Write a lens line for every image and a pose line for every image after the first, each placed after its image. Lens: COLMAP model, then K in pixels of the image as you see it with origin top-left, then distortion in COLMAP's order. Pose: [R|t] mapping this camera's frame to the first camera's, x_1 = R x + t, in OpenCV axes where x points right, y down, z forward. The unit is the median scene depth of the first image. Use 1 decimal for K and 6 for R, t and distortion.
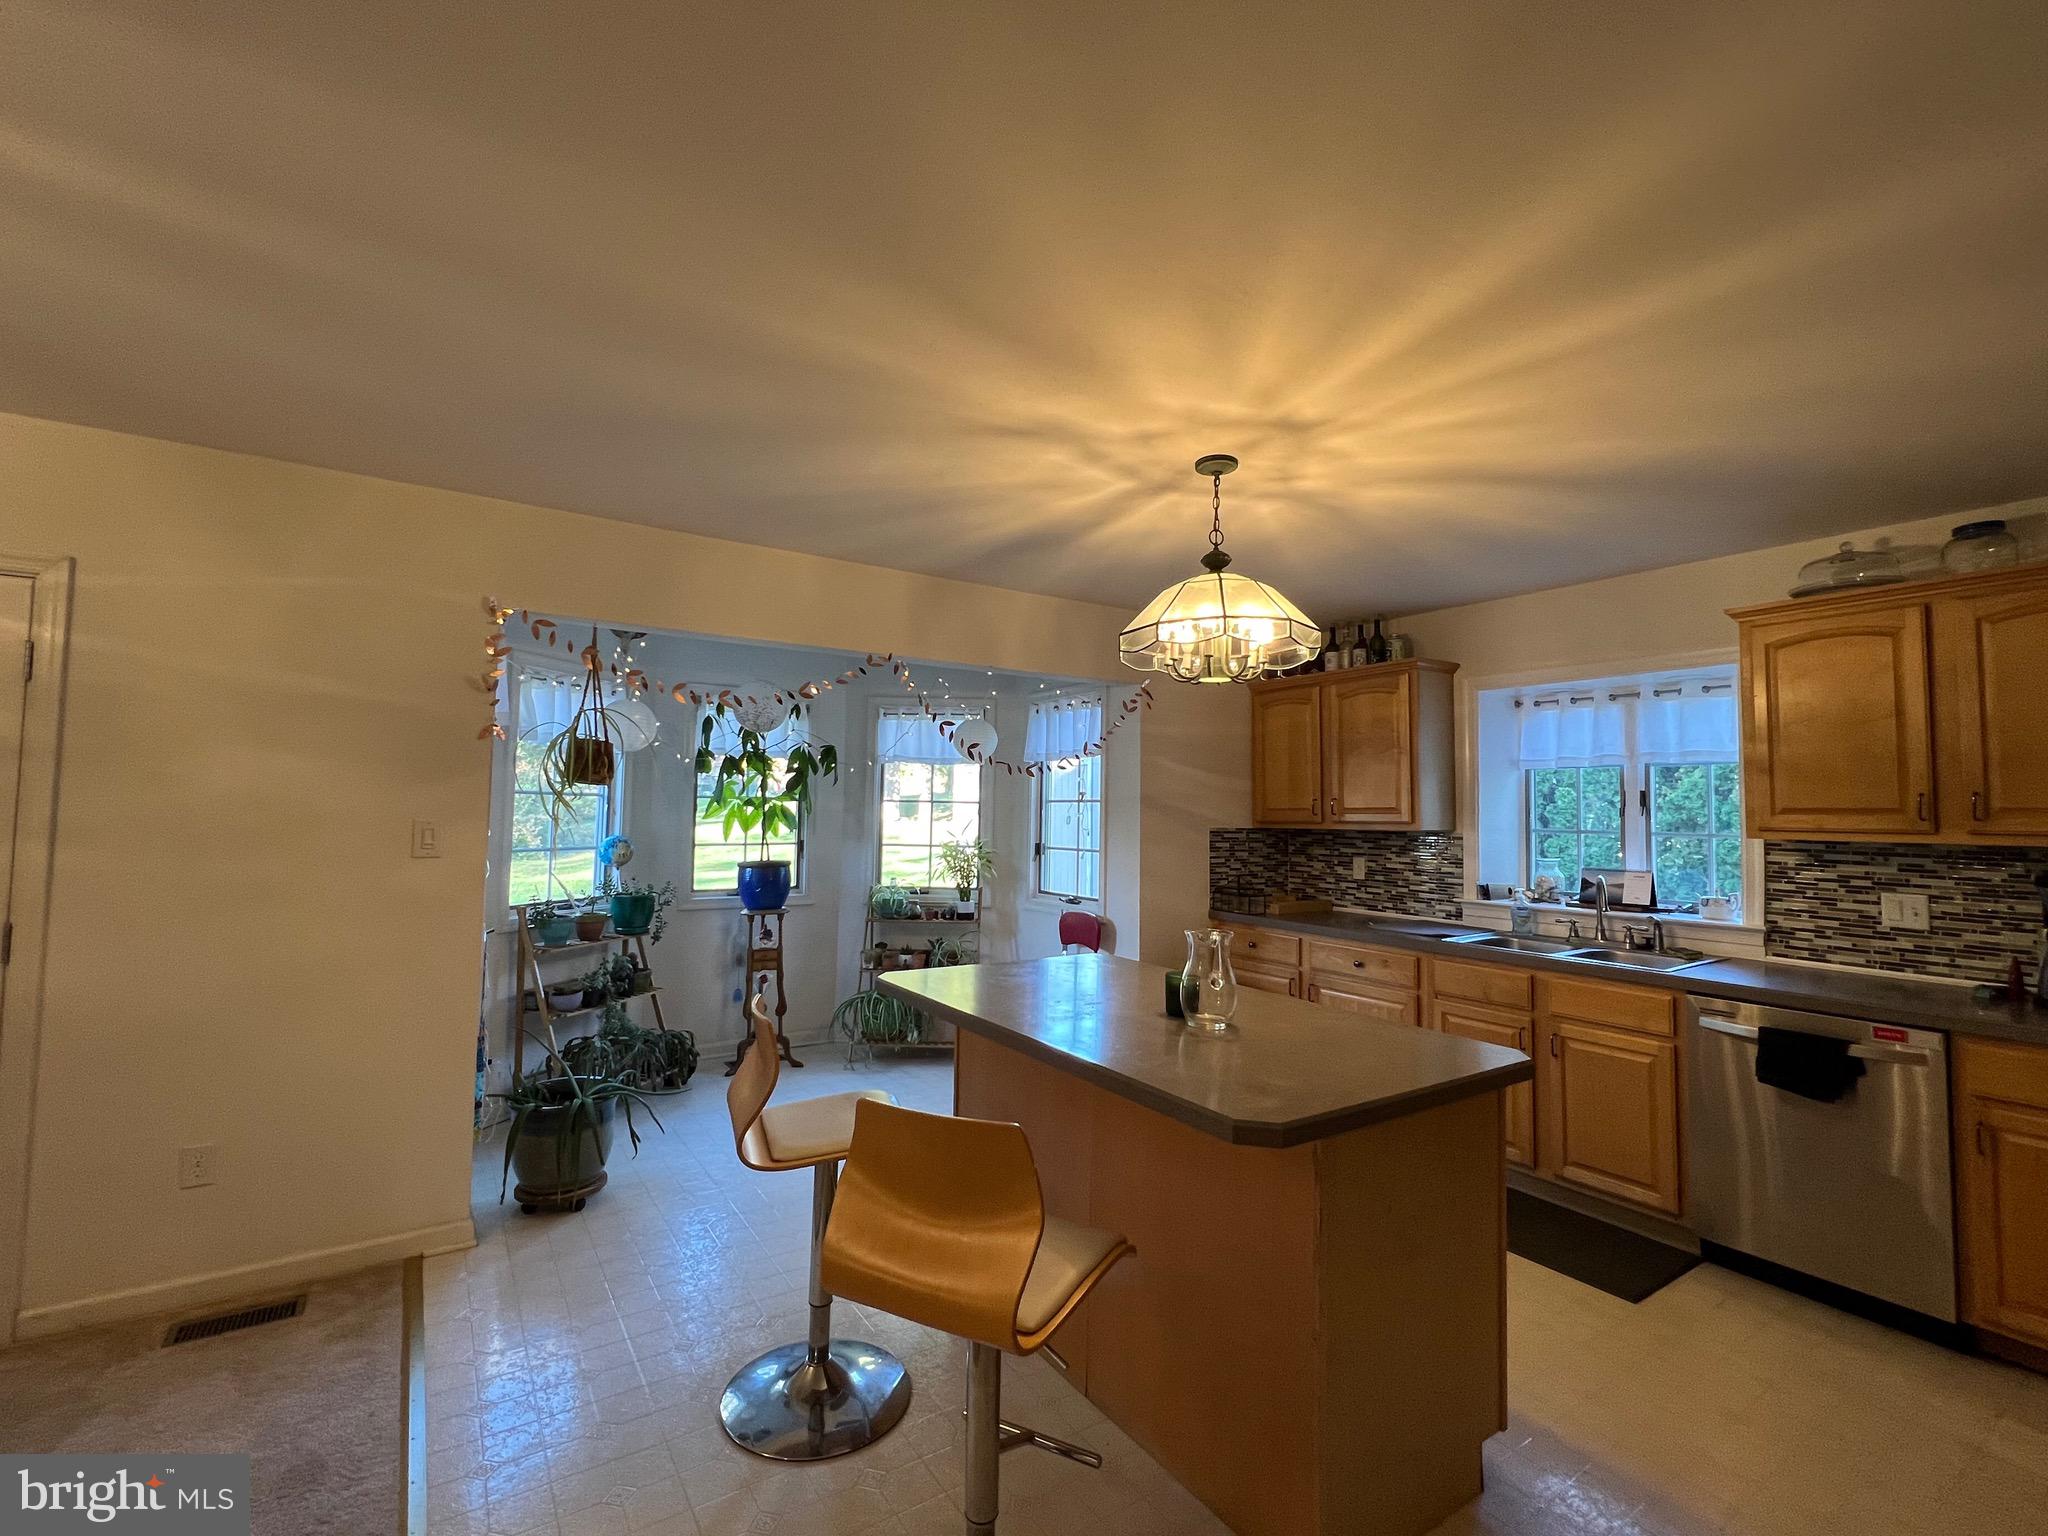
lens RADIAL K [[889.8, 0, 1024.7], [0, 889.8, 764.3], [0, 0, 1]] dist [-0.005589, 0.000959]
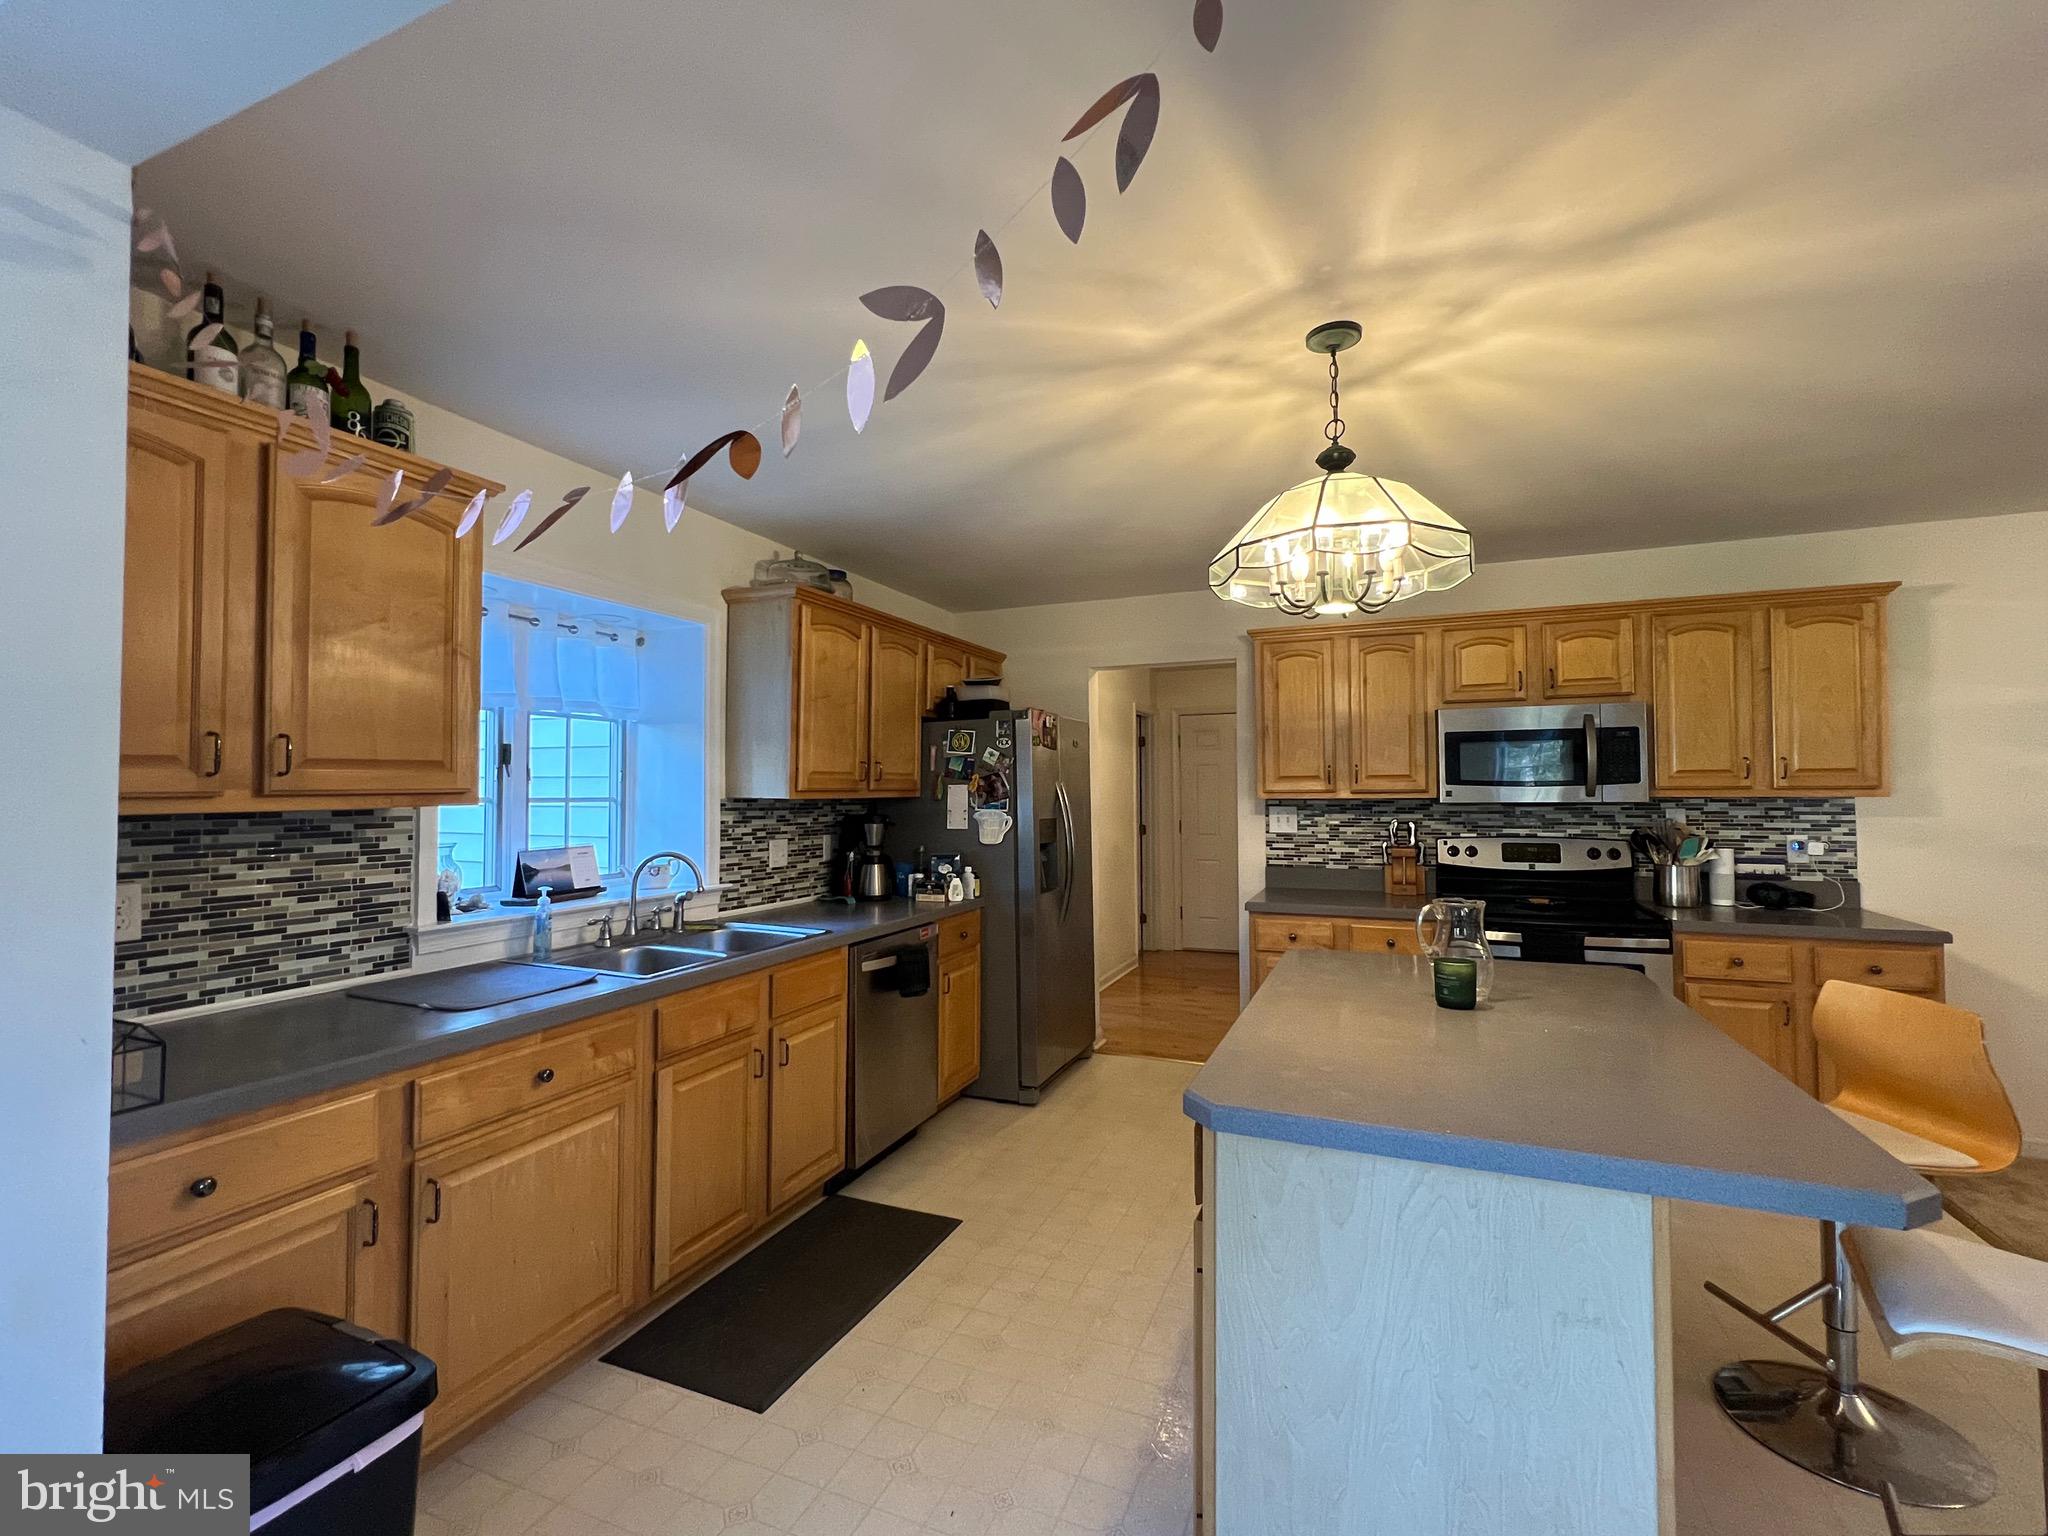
lens RADIAL K [[889.8, 0, 1017.5], [0, 889.8, 763.5], [0, 0, 1]] dist [-0.005589, 0.000959]
pose [[-0.543118, 0.009652, 0.839601, -0.226567], [-0.052500, 0.997587, -0.045429, 0.071143], [-0.838014, -0.068752, -0.541301, 1.279815]]
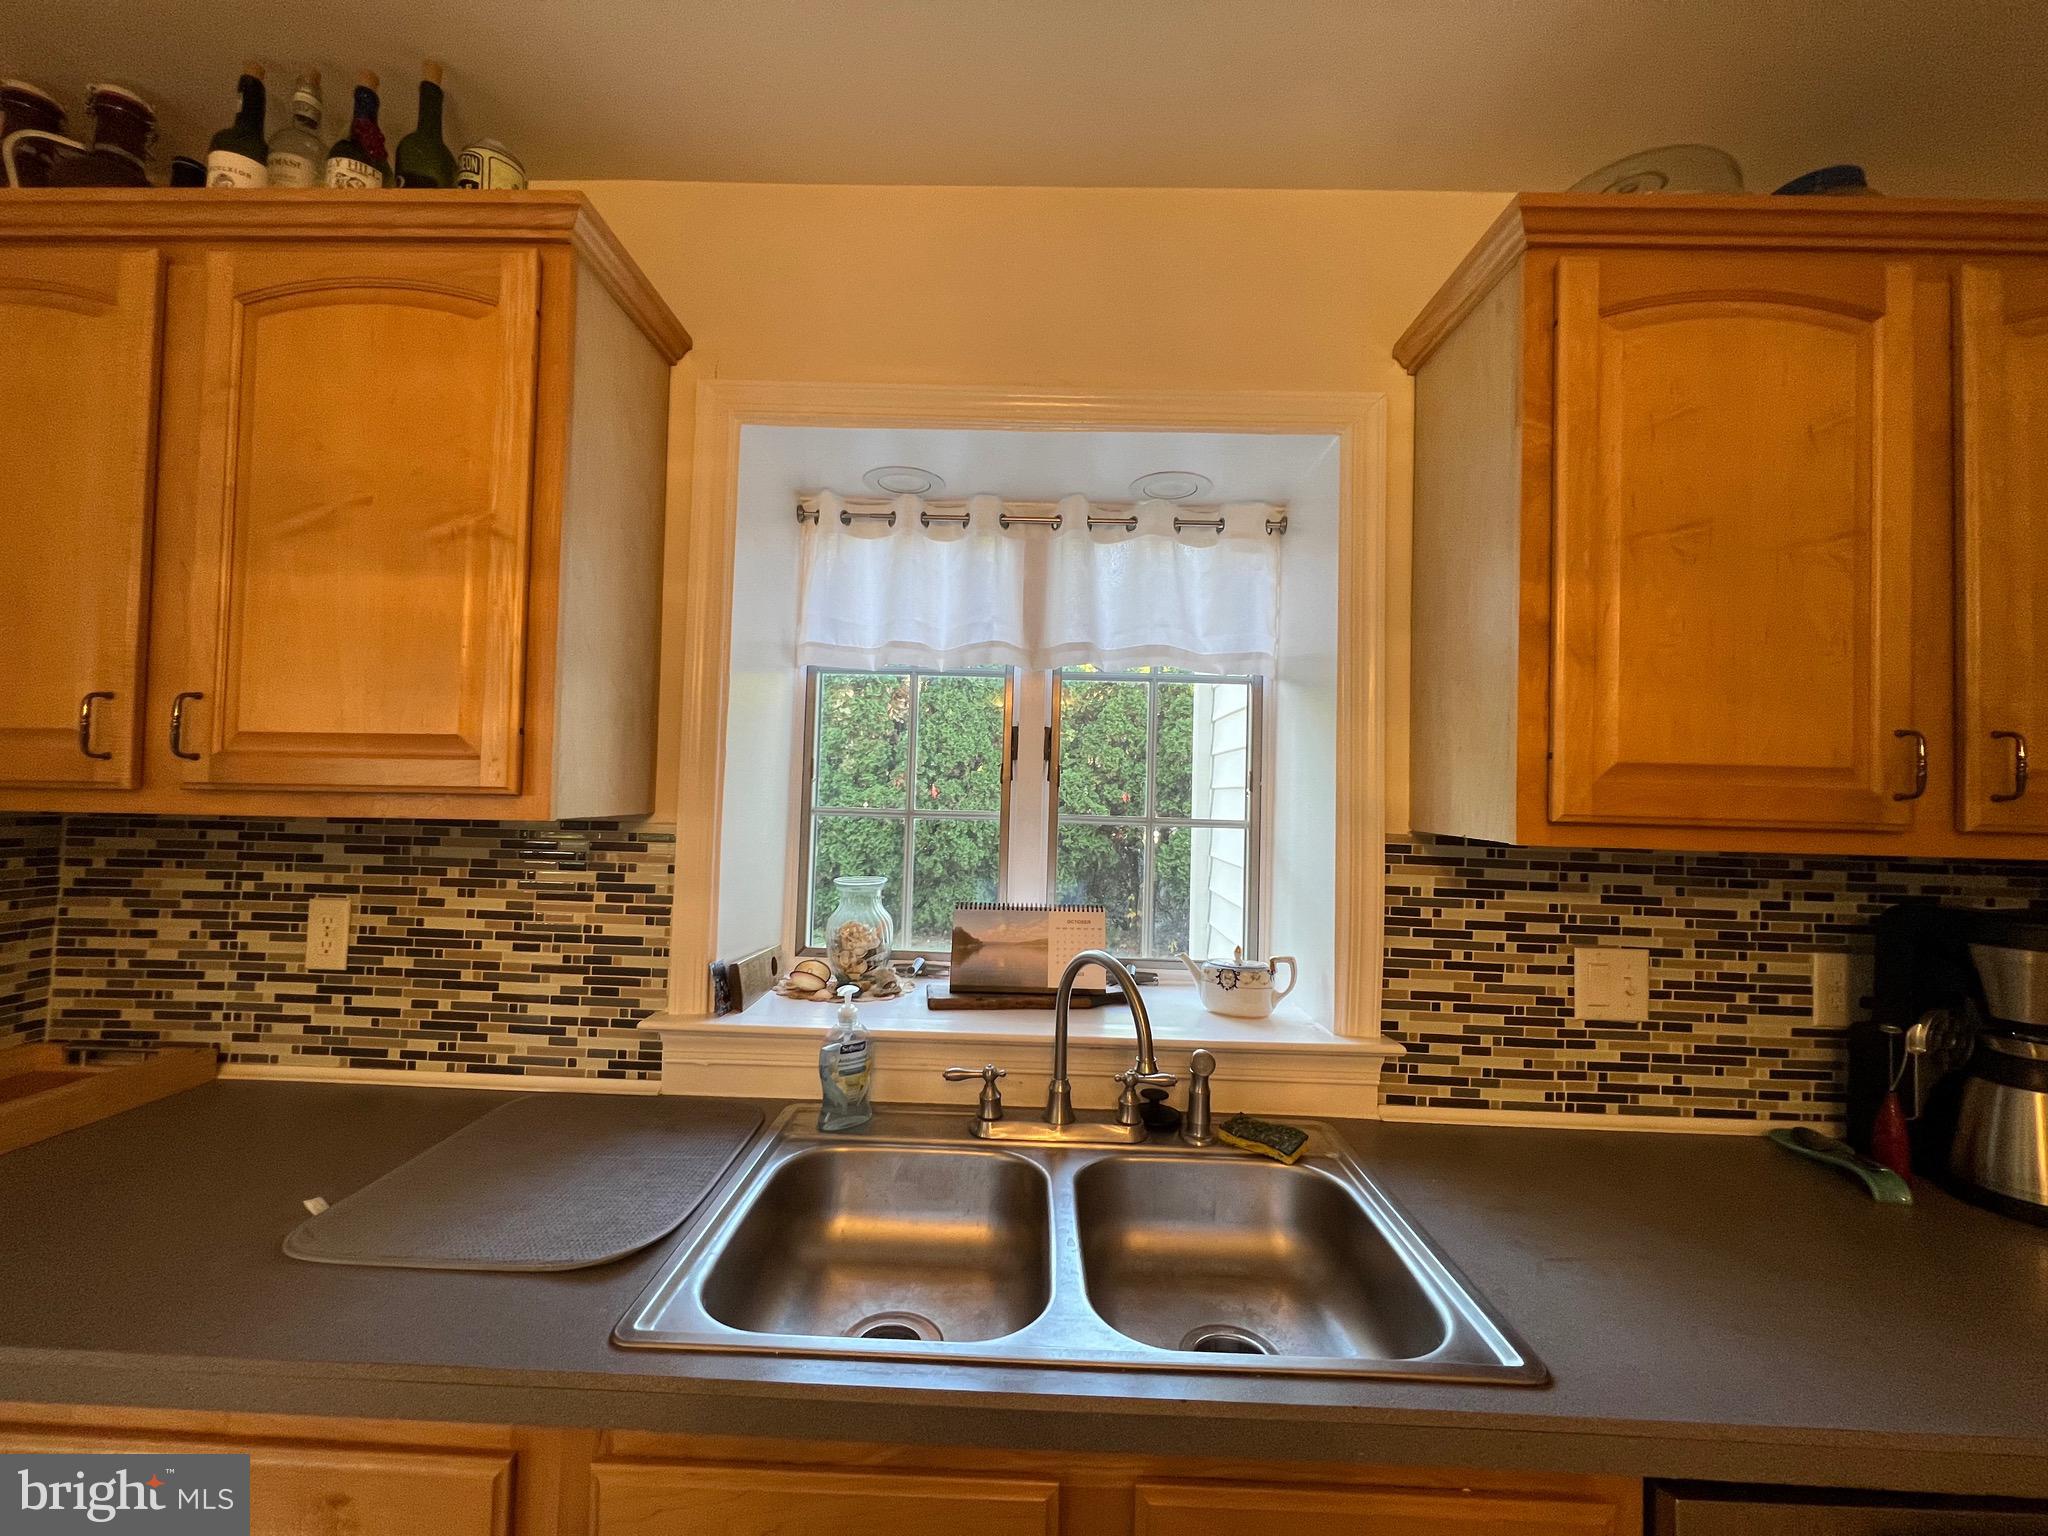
lens RADIAL K [[812.3, 0, 1011.5], [0, 812.3, 760.9], [0, 0, 1]] dist [-0.003401, 0.001130]
pose [[0.576482, 0.036026, 0.816315, 0.403144], [-0.062045, 0.998073, -0.000231, 0.058924], [-0.814751, -0.050516, 0.577606, 0.925334]]
